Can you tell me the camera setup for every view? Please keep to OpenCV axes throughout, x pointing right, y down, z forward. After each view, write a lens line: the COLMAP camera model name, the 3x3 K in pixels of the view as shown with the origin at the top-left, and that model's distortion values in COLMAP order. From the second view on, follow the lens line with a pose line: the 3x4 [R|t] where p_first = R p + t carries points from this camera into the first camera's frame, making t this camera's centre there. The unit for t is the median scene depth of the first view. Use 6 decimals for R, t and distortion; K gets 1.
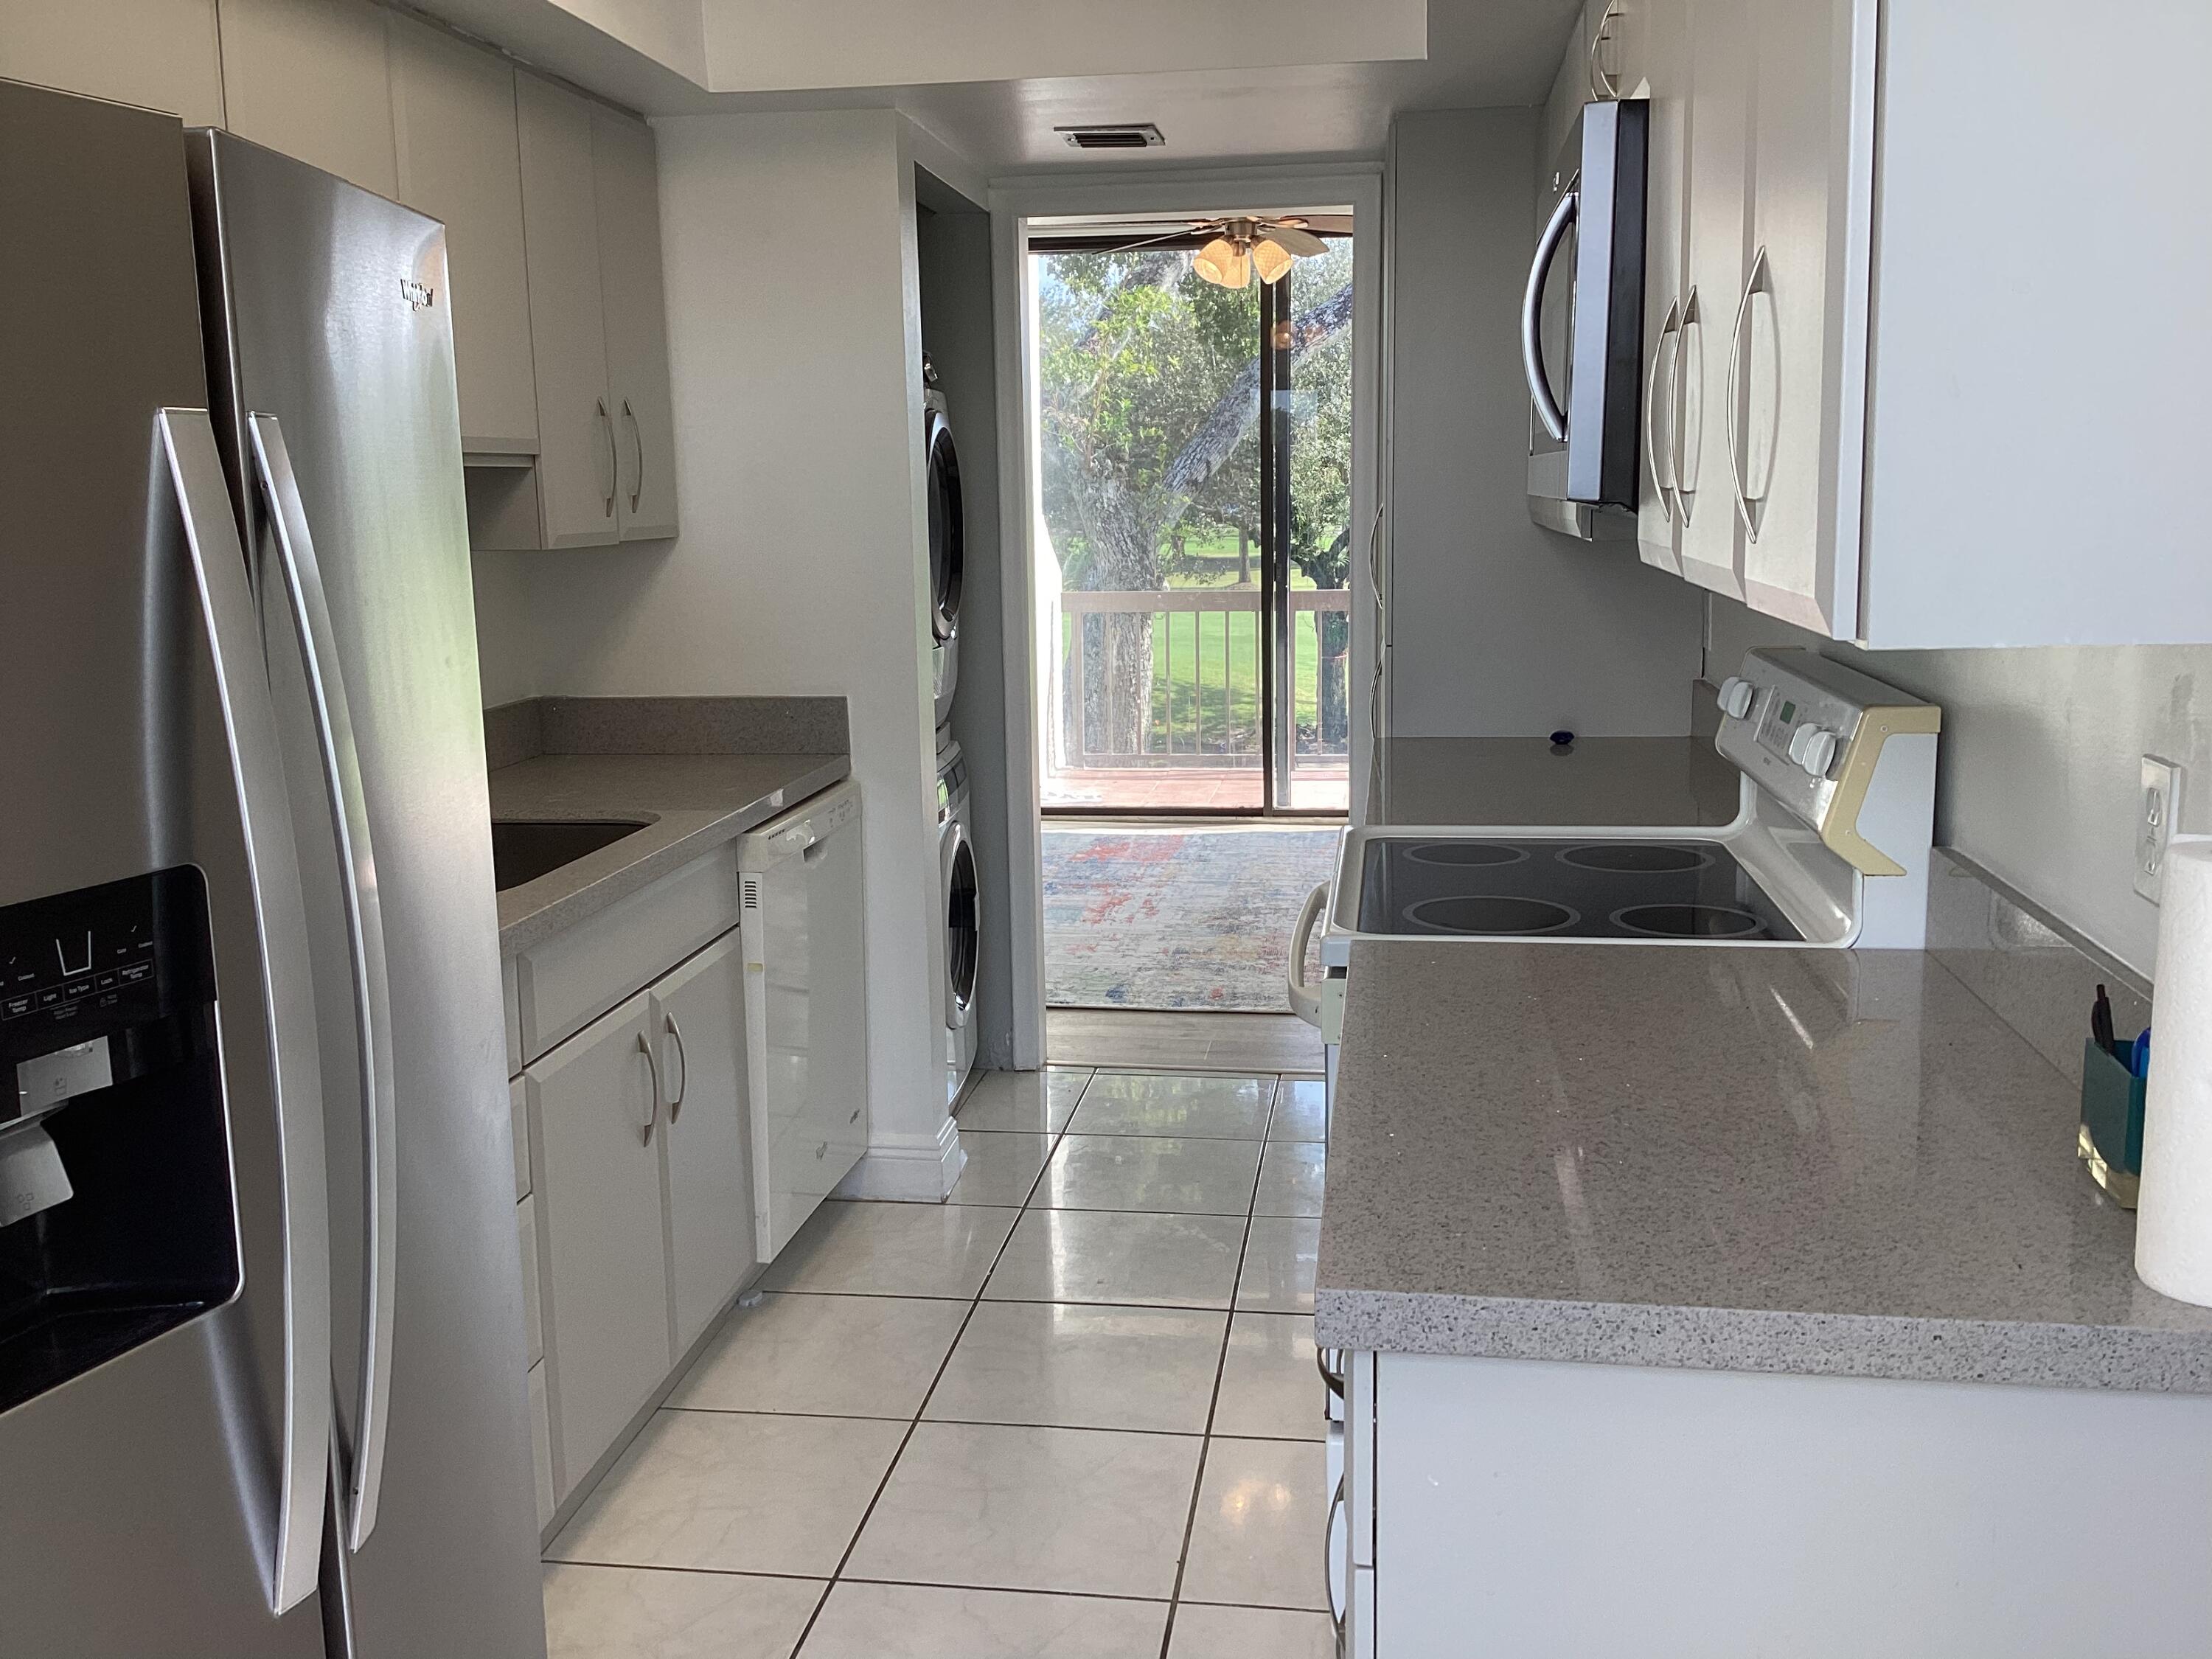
lens RADIAL K [[1989.3, 0, 1106.0], [0, 1989.3, 829.5], [0, 0, 1]] dist [0.126167, -0.242613]
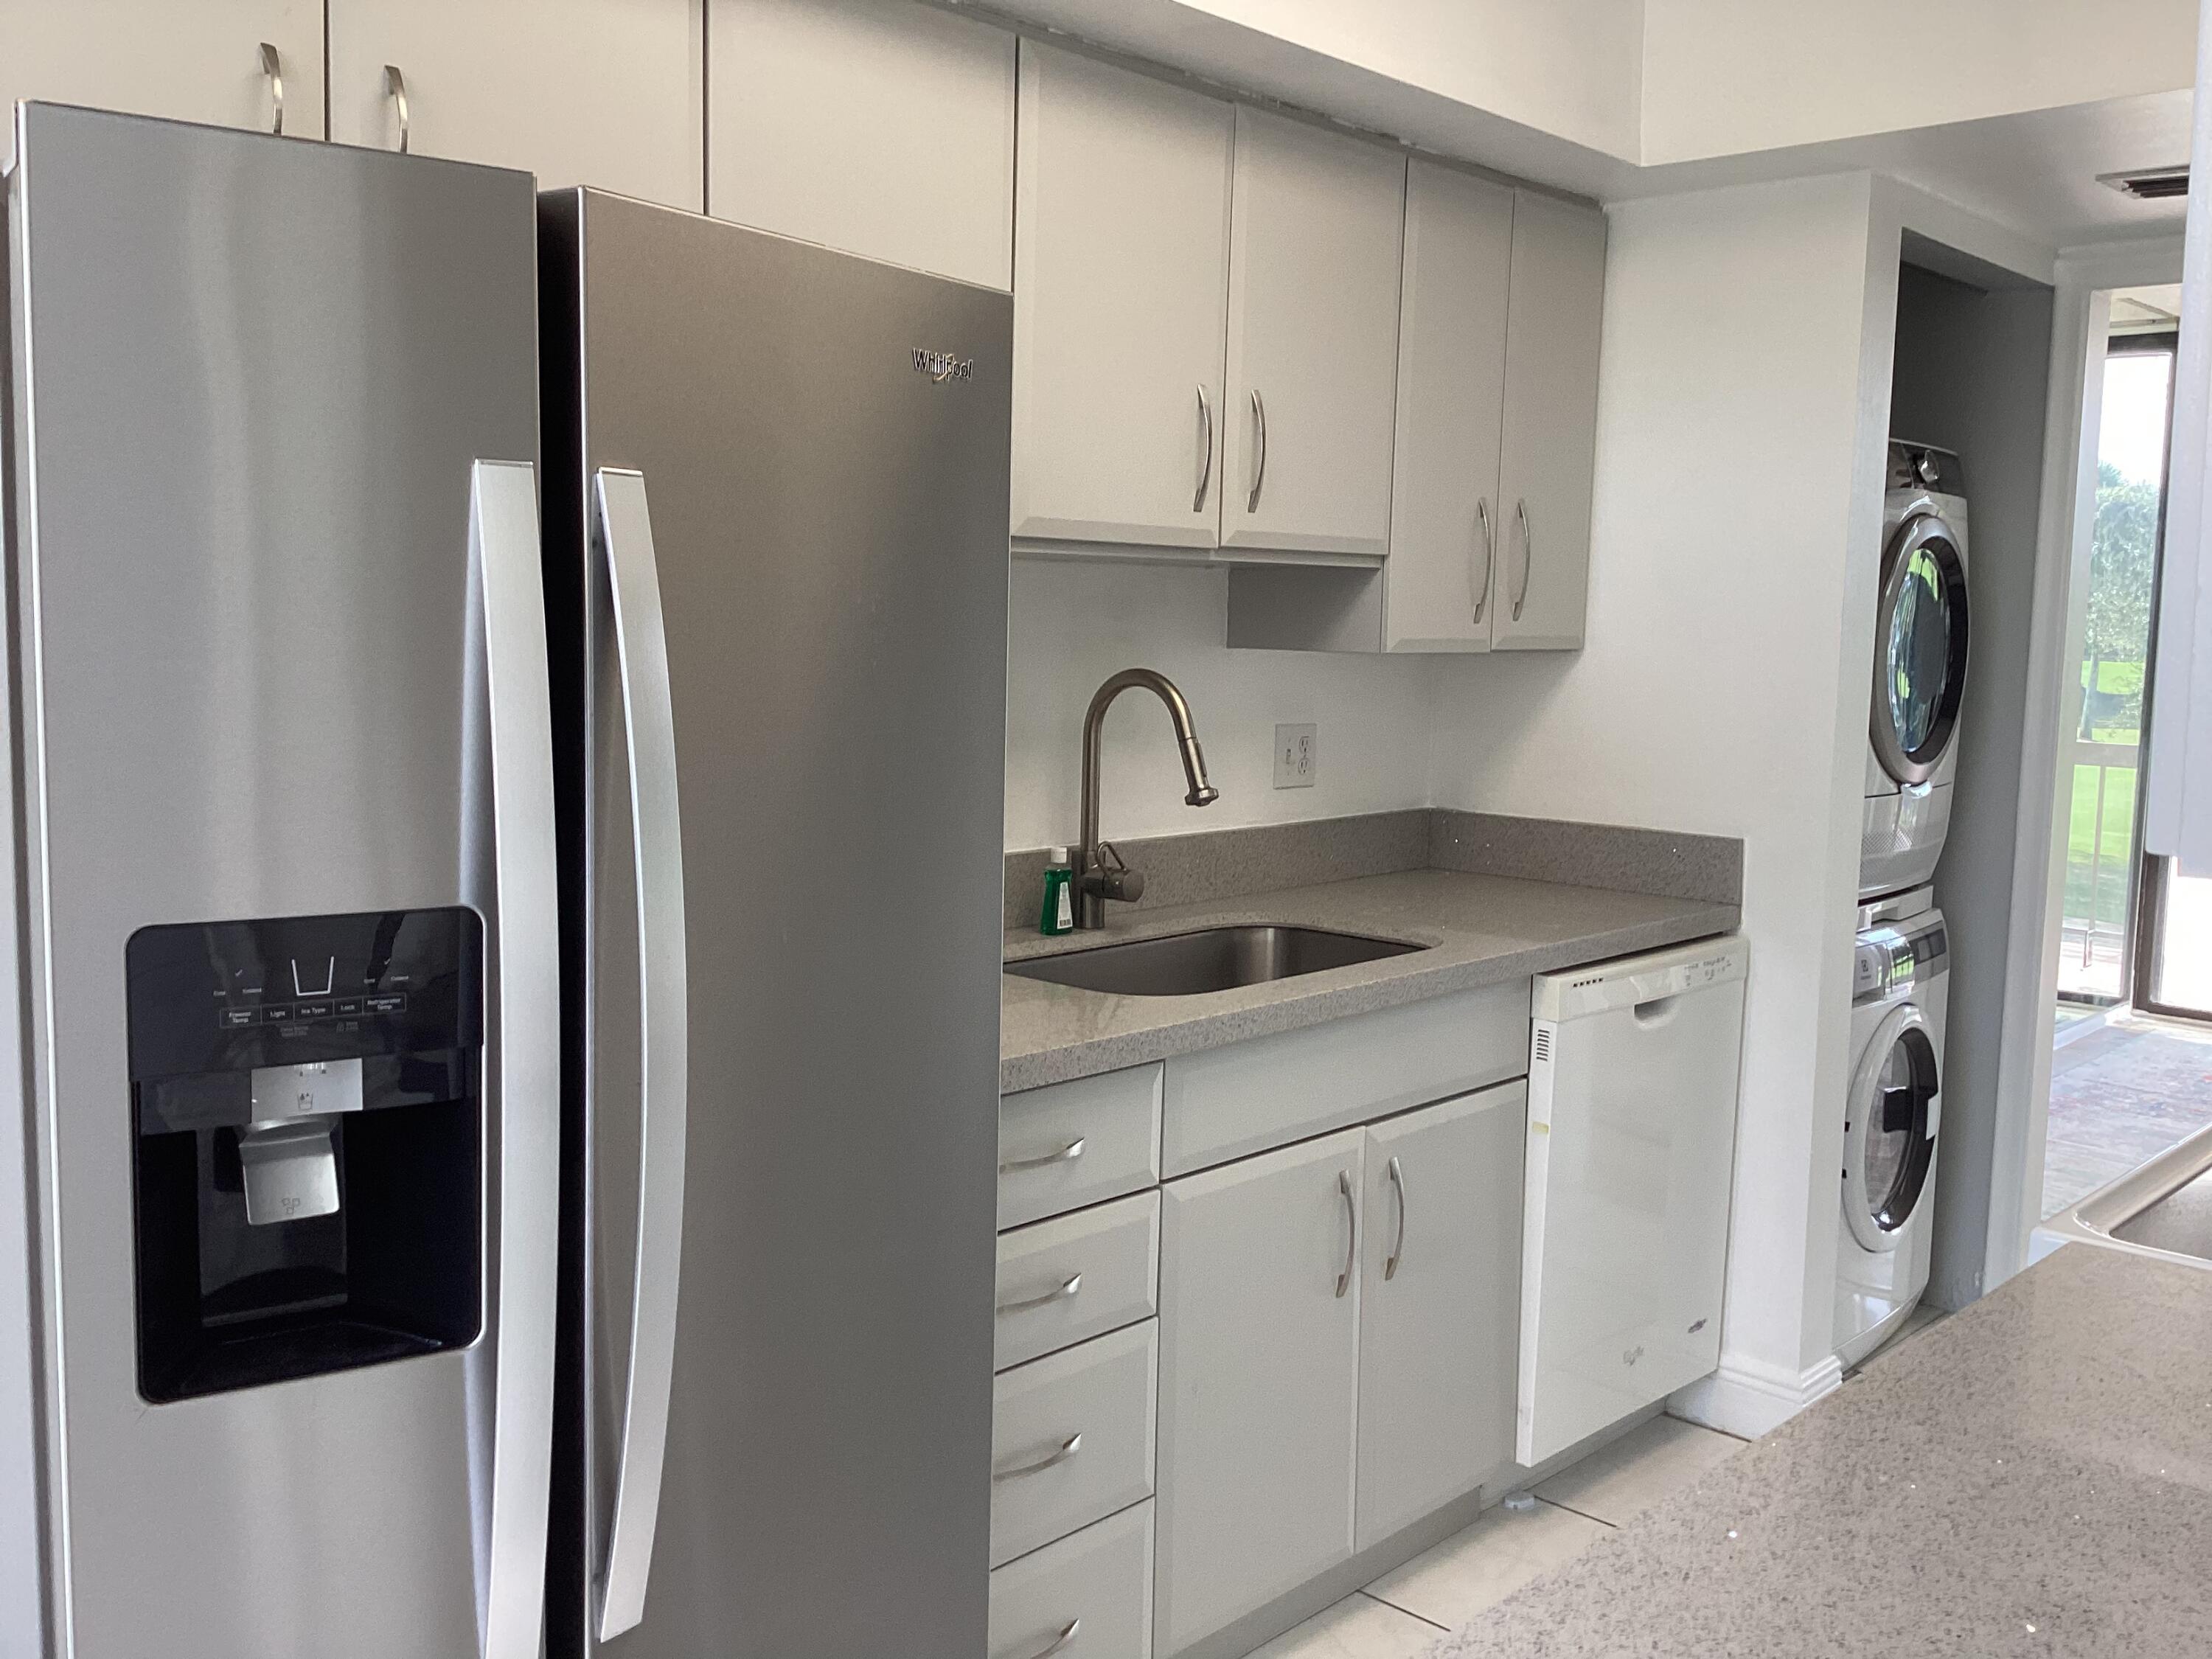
lens RADIAL K [[1989.3, 0, 1106.0], [0, 1989.3, 829.5], [0, 0, 1]] dist [0.126167, -0.242613]
pose [[0.818479, 0.099742, -0.565812, 0.147355], [-0.134523, 0.990710, -0.019952, -0.017360], [0.558566, 0.092445, 0.824293, 0.135170]]
